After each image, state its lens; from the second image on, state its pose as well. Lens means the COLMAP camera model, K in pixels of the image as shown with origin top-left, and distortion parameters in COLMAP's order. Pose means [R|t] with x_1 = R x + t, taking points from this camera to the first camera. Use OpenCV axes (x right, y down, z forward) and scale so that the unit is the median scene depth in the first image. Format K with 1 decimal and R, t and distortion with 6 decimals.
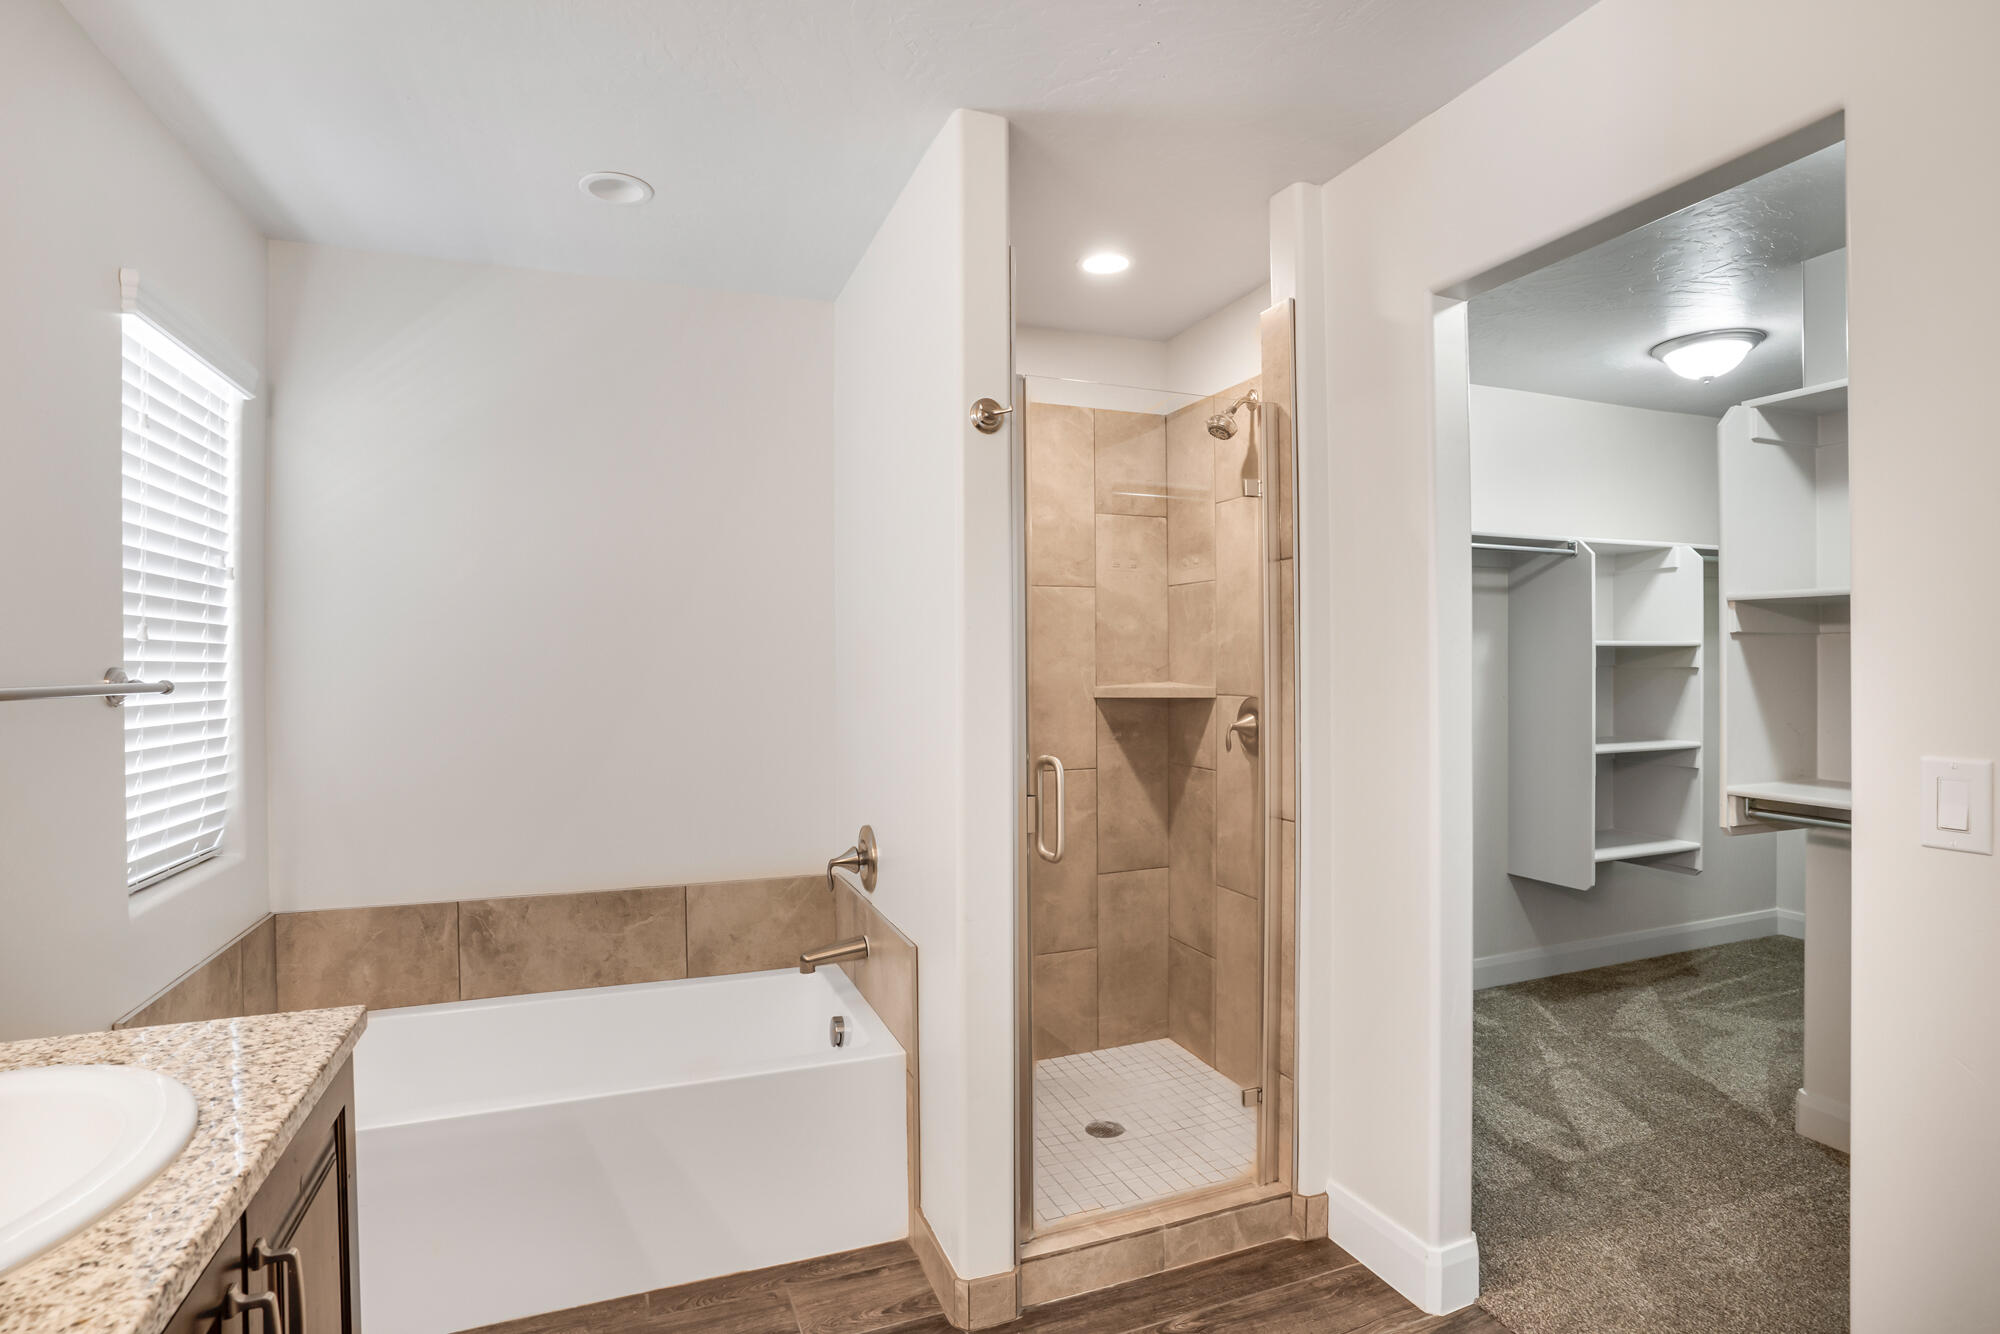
lens RADIAL K [[1001.0, 0, 1000.4], [0, 1001.0, 662.0], [0, 0, 1]] dist [-0.090984, 0.040681]
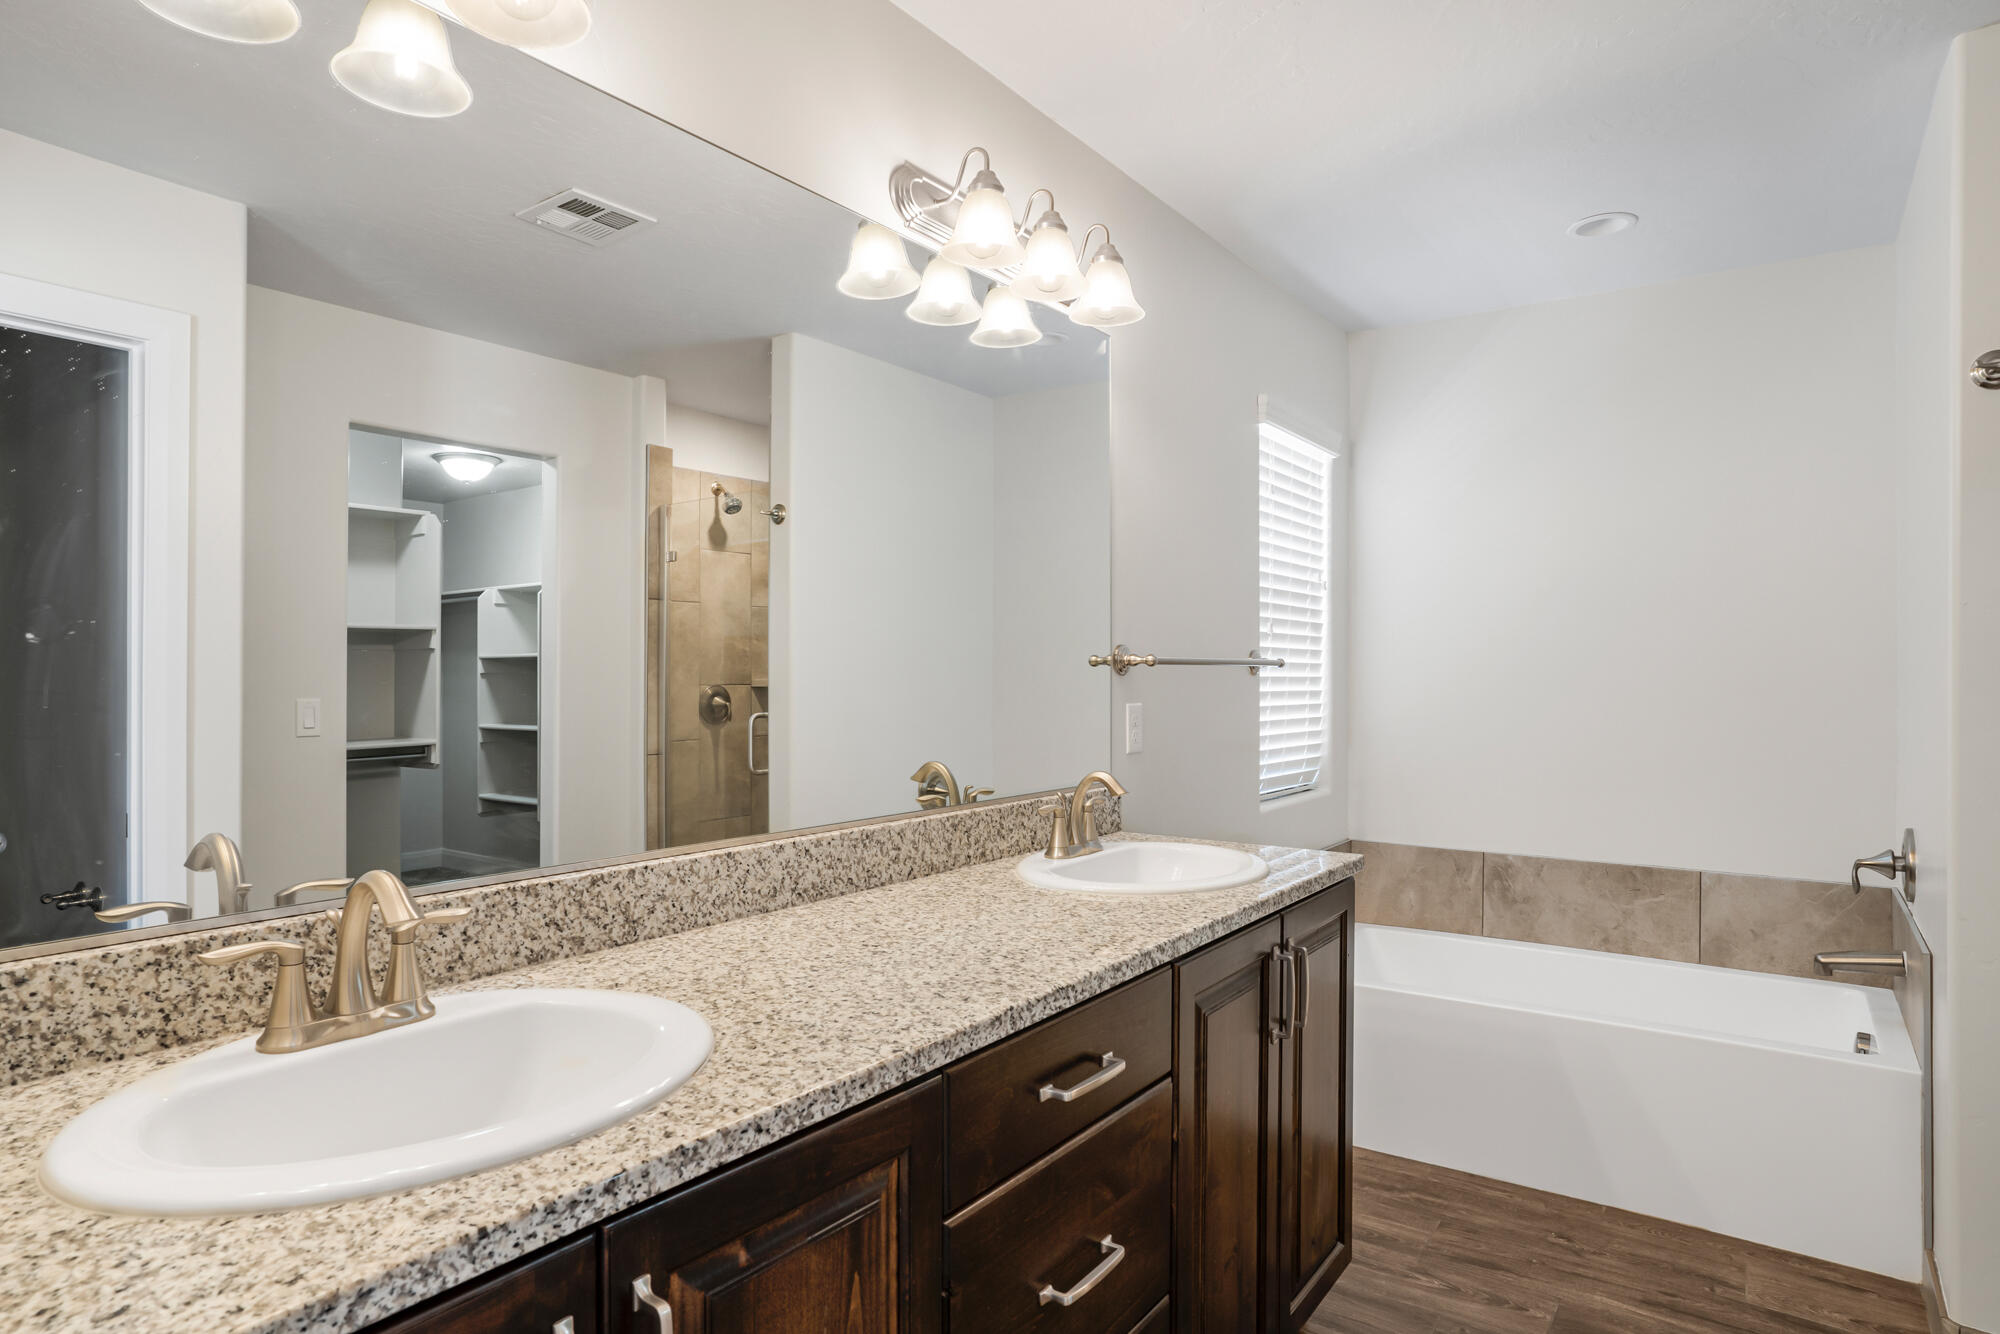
lens RADIAL K [[1107.7, 0, 988.2], [0, 1107.7, 664.2], [0, 0, 1]] dist [-0.073274, 0.068858]
pose [[0.532762, 0.005680, -0.846246, 0.281713], [-0.008749, 0.999961, 0.001204, 0.023168], [0.846220, 0.006762, 0.532791, -0.255375]]
